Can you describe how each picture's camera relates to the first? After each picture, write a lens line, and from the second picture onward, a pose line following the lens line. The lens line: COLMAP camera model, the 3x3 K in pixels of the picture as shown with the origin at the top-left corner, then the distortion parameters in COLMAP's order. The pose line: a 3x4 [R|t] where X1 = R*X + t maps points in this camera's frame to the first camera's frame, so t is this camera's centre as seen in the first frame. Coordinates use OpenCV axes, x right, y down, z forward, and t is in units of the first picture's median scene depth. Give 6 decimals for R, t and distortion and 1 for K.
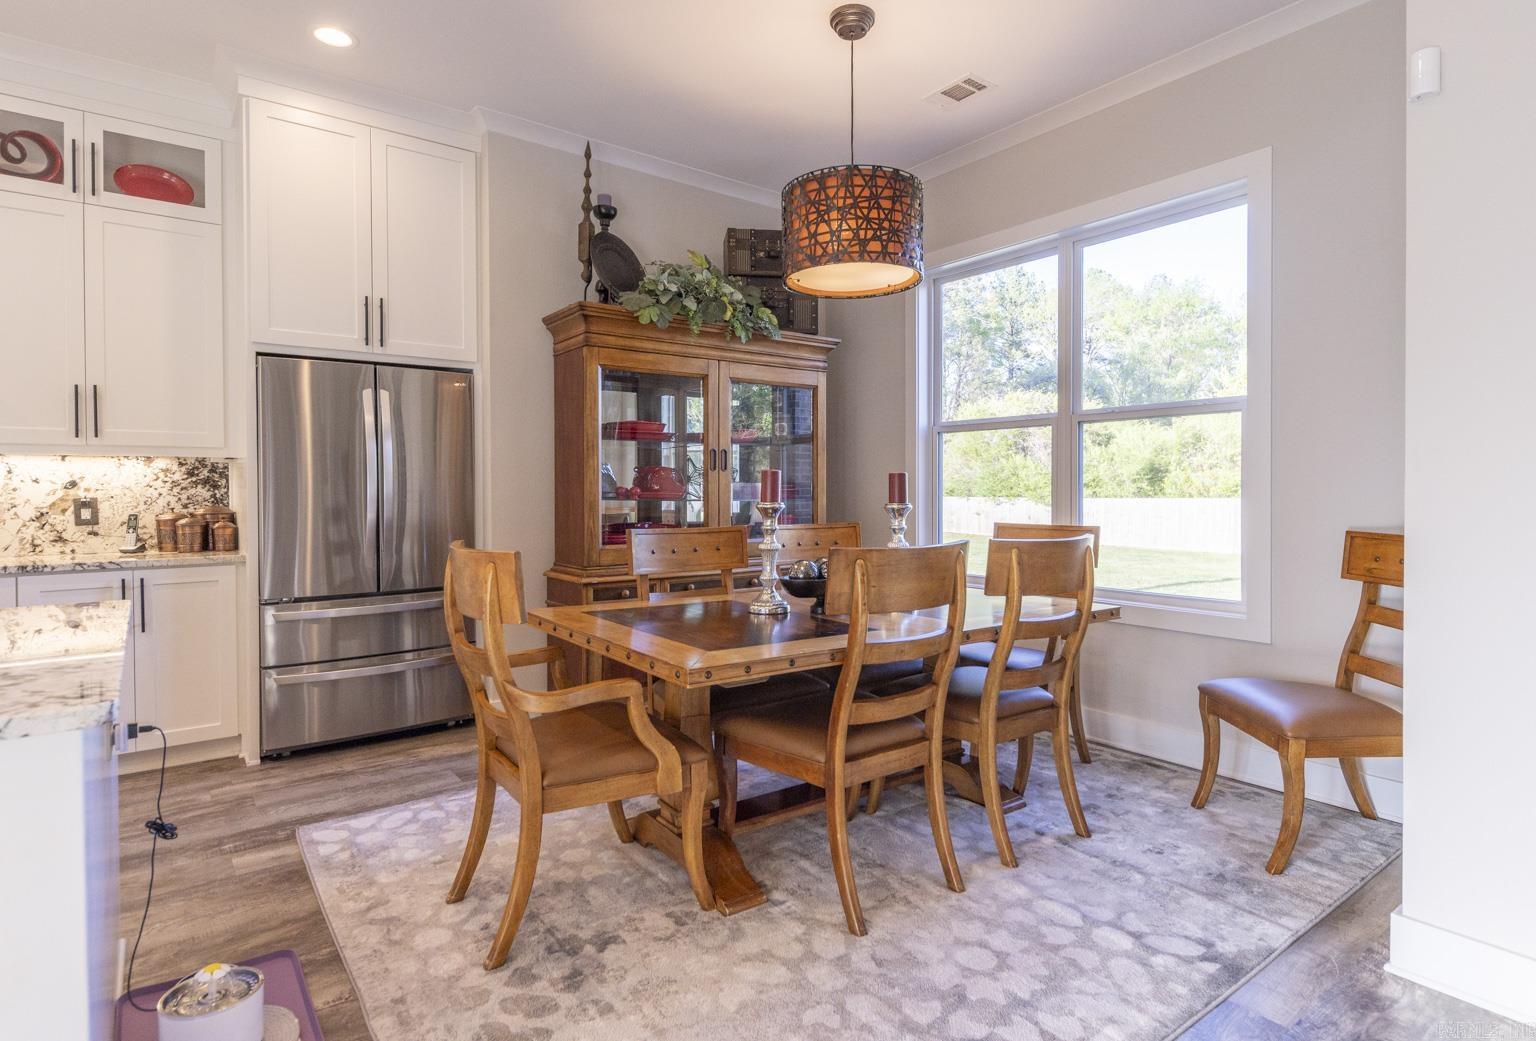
lens RADIAL K [[812.4, 0, 779.1], [0, 812.4, 495.4], [0, 0, 1]] dist [0.009553, -0.006943]
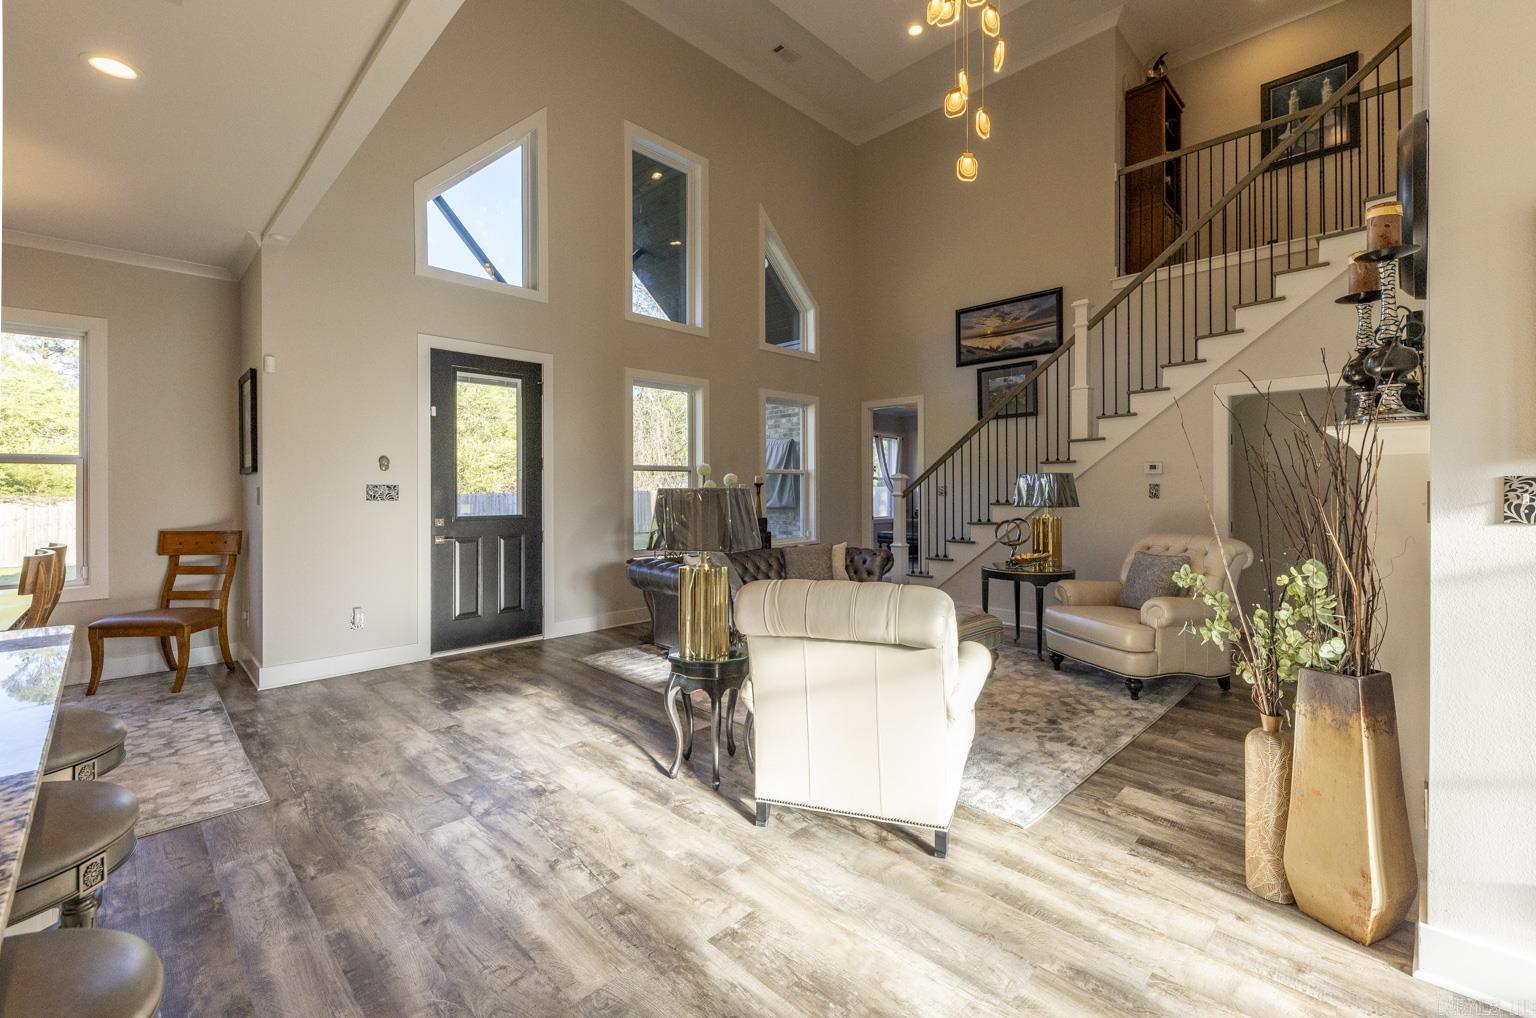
lens RADIAL K [[646.8, 0, 792.3], [0, 646.8, 483.7], [0, 0, 1]] dist [0.009178, -0.003347]
pose [[-0.150594, 0.008643, 0.988558, -0.918761], [0.011655, 0.999908, -0.006966, -0.036314], [-0.988527, 0.010472, -0.150681, -0.240264]]
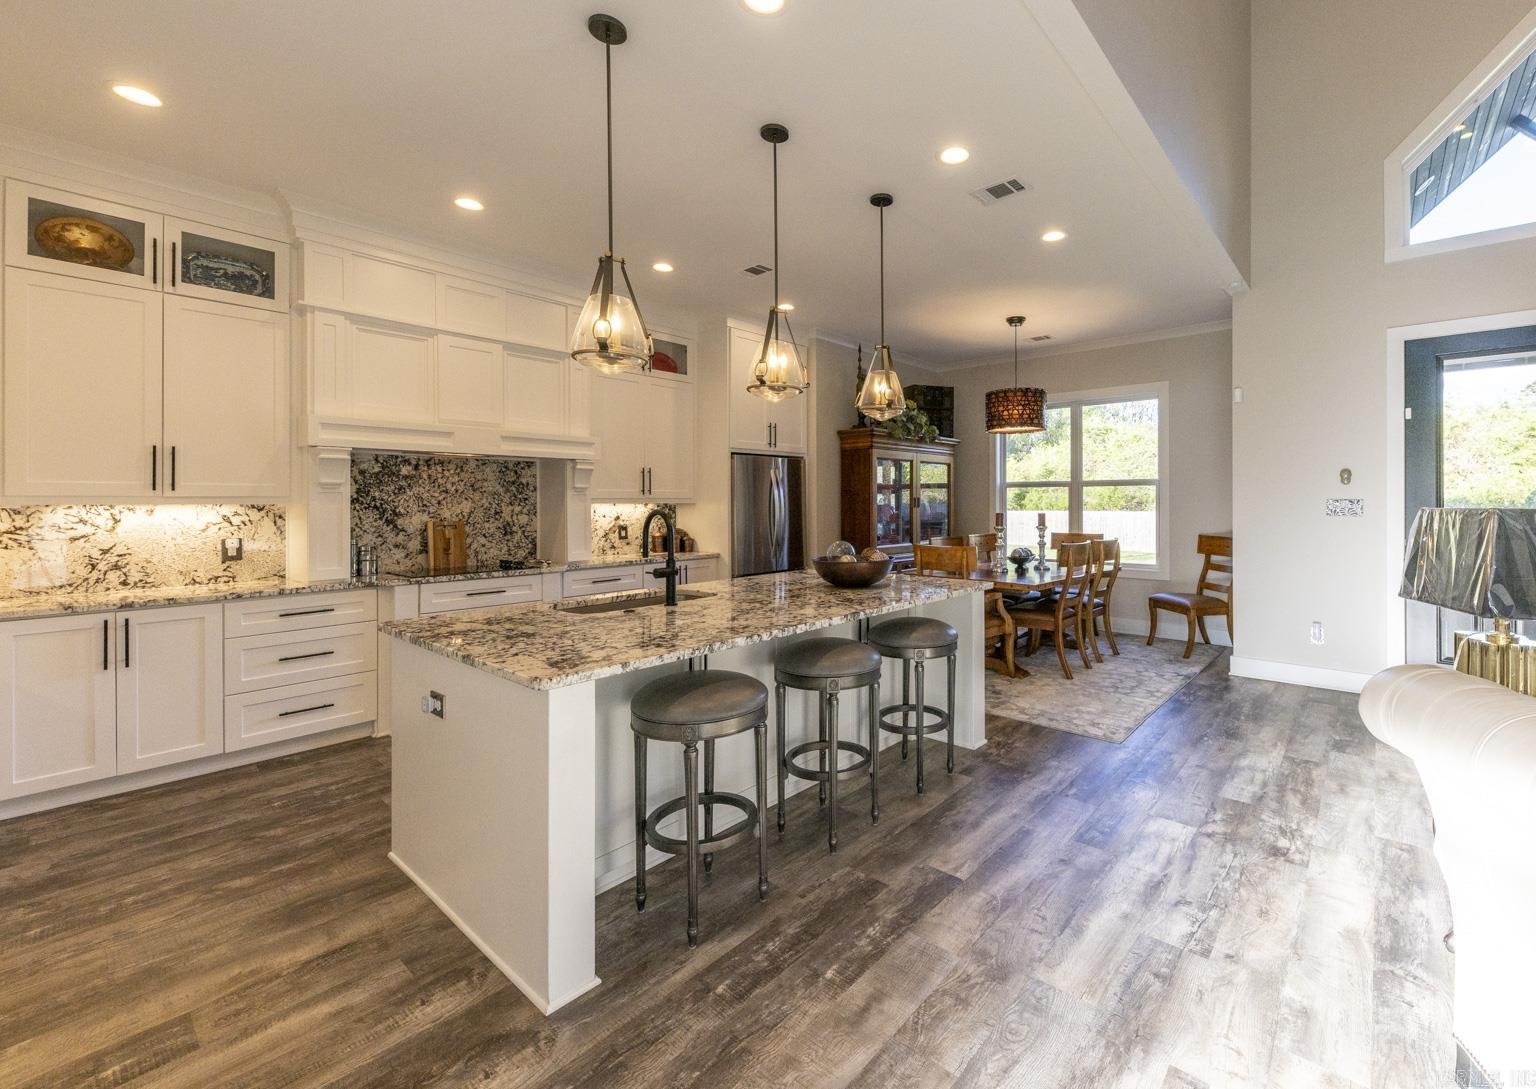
lens RADIAL K [[647.3, 0, 870.2], [0, 647.3, 501.3], [0, 0, 1]] dist [0.014916, -0.005730]
pose [[0.970044, 0.000886, 0.242927, -0.680605], [0.001266, 0.999961, -0.008700, -0.039115], [-0.242925, 0.008747, 0.970006, -0.622804]]
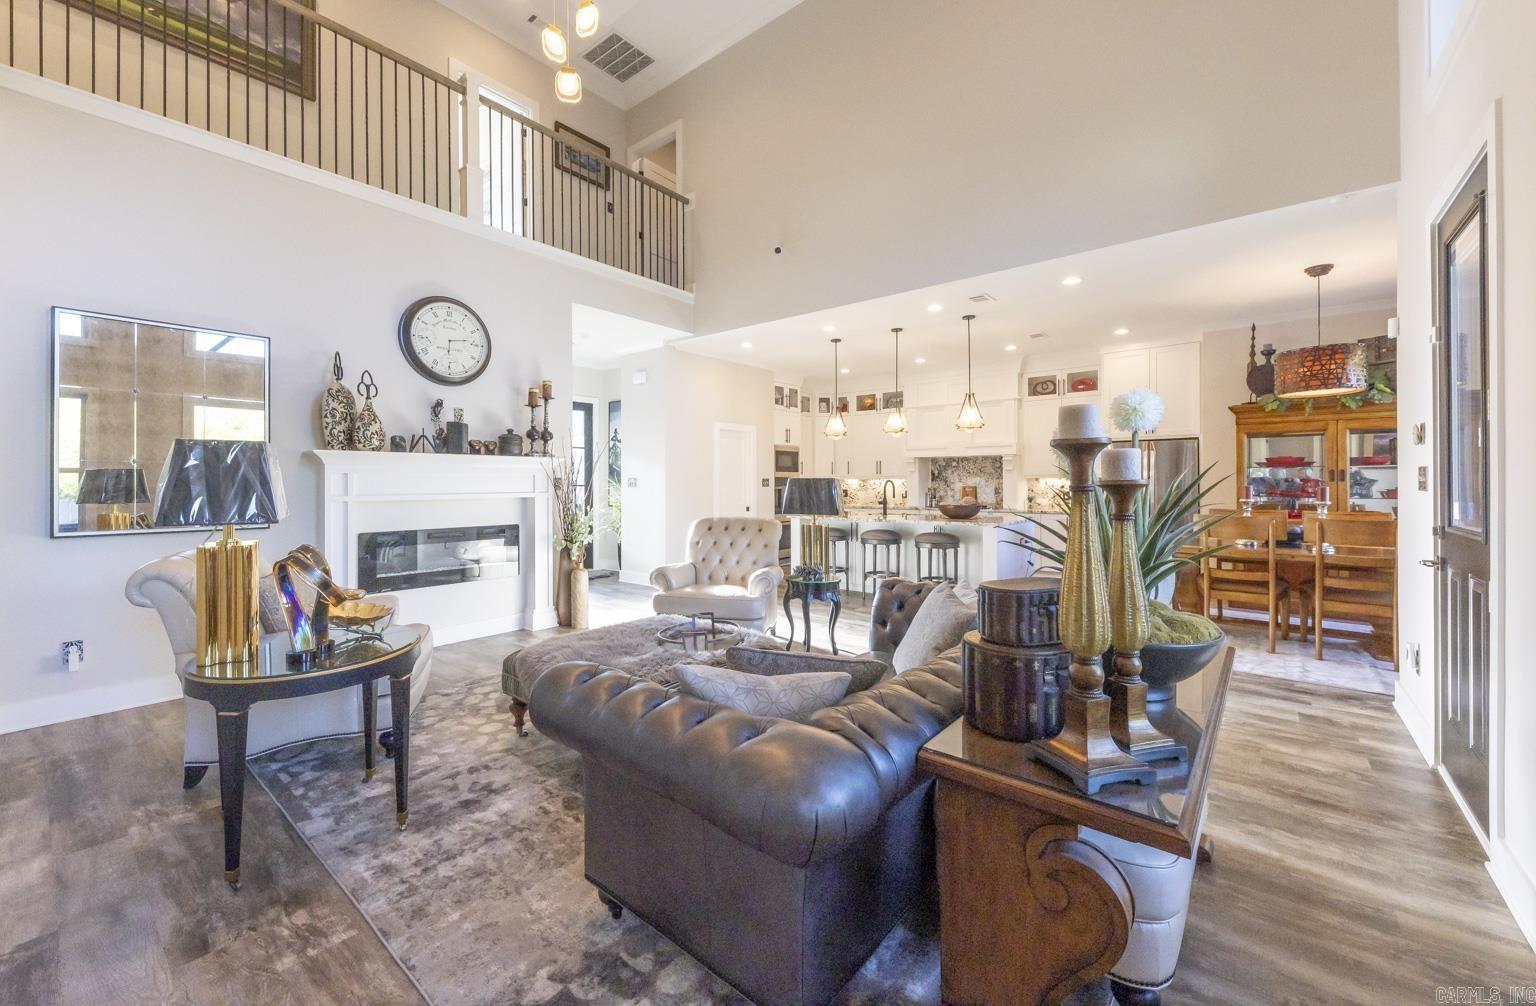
lens RADIAL K [[603.3, 0, 738.2], [0, 603.3, 485.3], [0, 0, 1]] dist [0.001610, -0.000880]
pose [[0.197476, 0.007618, -0.980278, 1.161071], [-0.005387, 0.999963, 0.006685, -0.028487], [0.980293, 0.003961, 0.197509, -0.673080]]
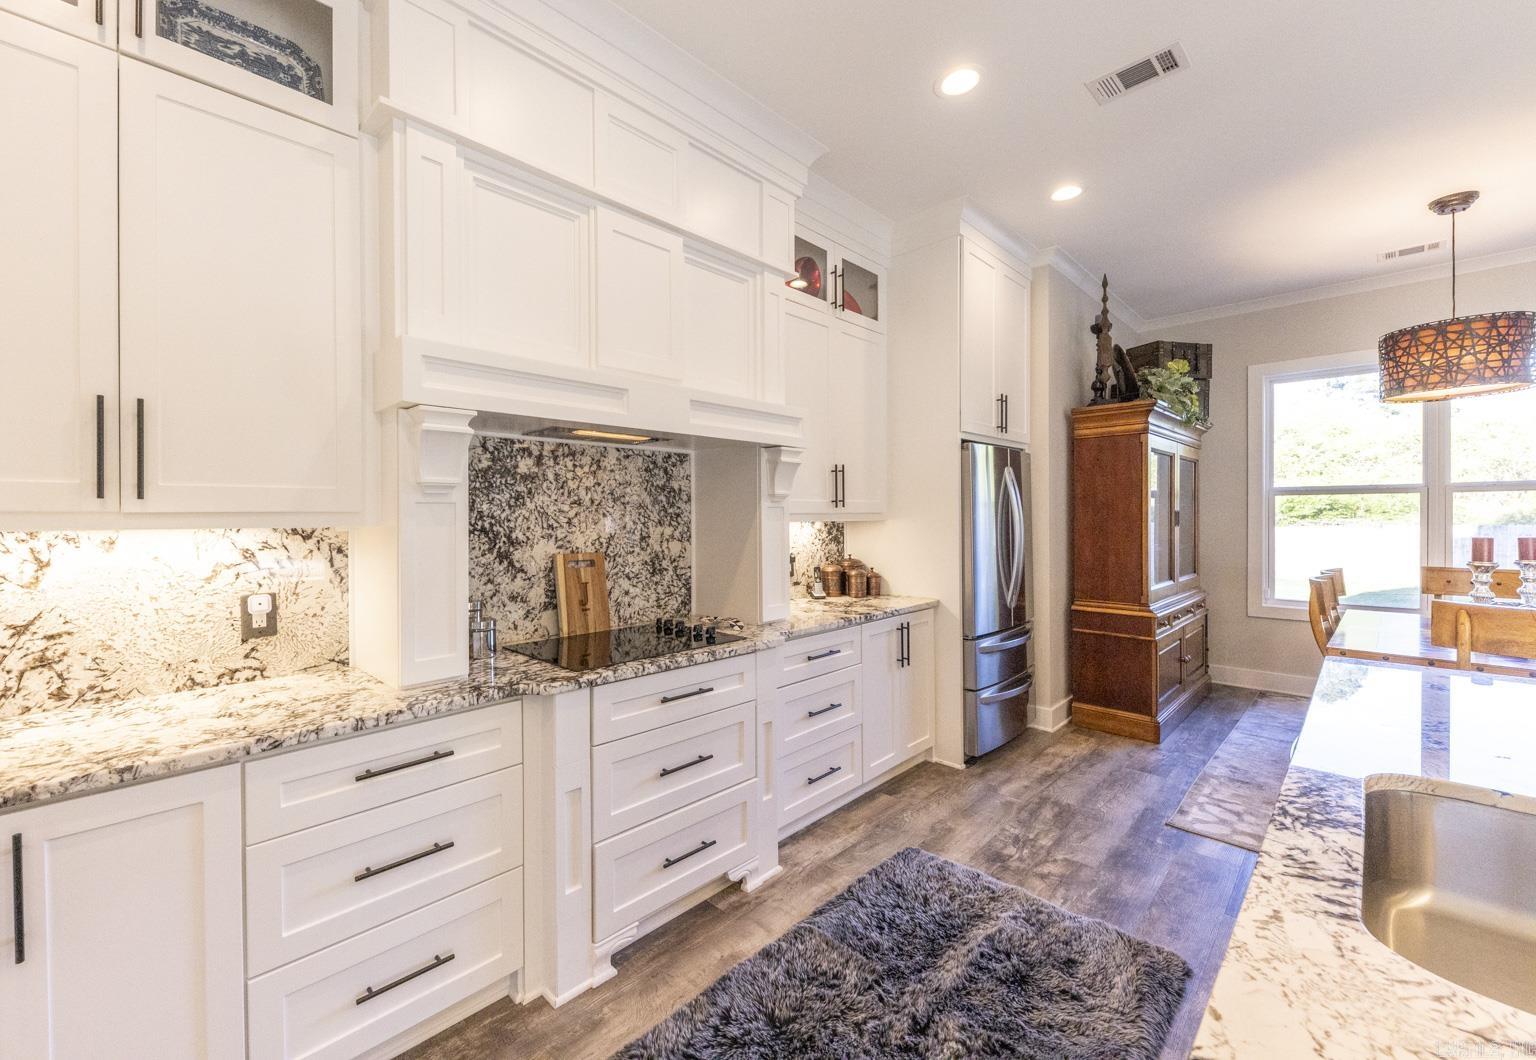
lens RADIAL K [[624.4, 0, 713.4], [0, 624.4, 520.0], [0, 0, 1]] dist [0.009258, -0.003116]
pose [[0.994720, -0.002157, 0.102602, -1.093897], [0.002374, 0.999995, -0.001995, -0.048637], [-0.102597, 0.002228, 0.994721, 0.080657]]
